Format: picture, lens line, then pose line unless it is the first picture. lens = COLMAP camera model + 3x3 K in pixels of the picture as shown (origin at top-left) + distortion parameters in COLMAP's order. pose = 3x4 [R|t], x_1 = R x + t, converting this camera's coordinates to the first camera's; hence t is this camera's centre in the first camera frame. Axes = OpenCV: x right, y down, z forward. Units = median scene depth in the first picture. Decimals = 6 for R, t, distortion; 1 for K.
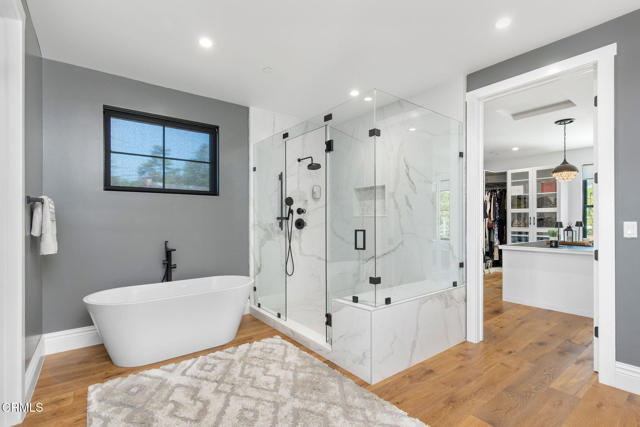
lens RADIAL K [[298.5, 0, 321.0], [0, 298.5, 219.7], [0, 0, 1]] dist [-0.003695, -0.001024]
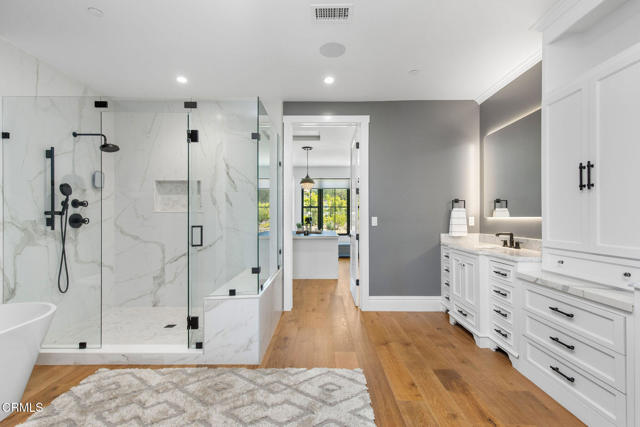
lens RADIAL K [[291.7, 0, 320.8], [0, 291.7, 215.1], [0, 0, 1]] dist [0.002307, -0.000191]
pose [[0.618599, 0.005183, 0.785690, -0.355203], [-0.003046, 0.999987, -0.004198, 0.001948], [-0.785701, 0.000204, 0.618606, 0.098322]]
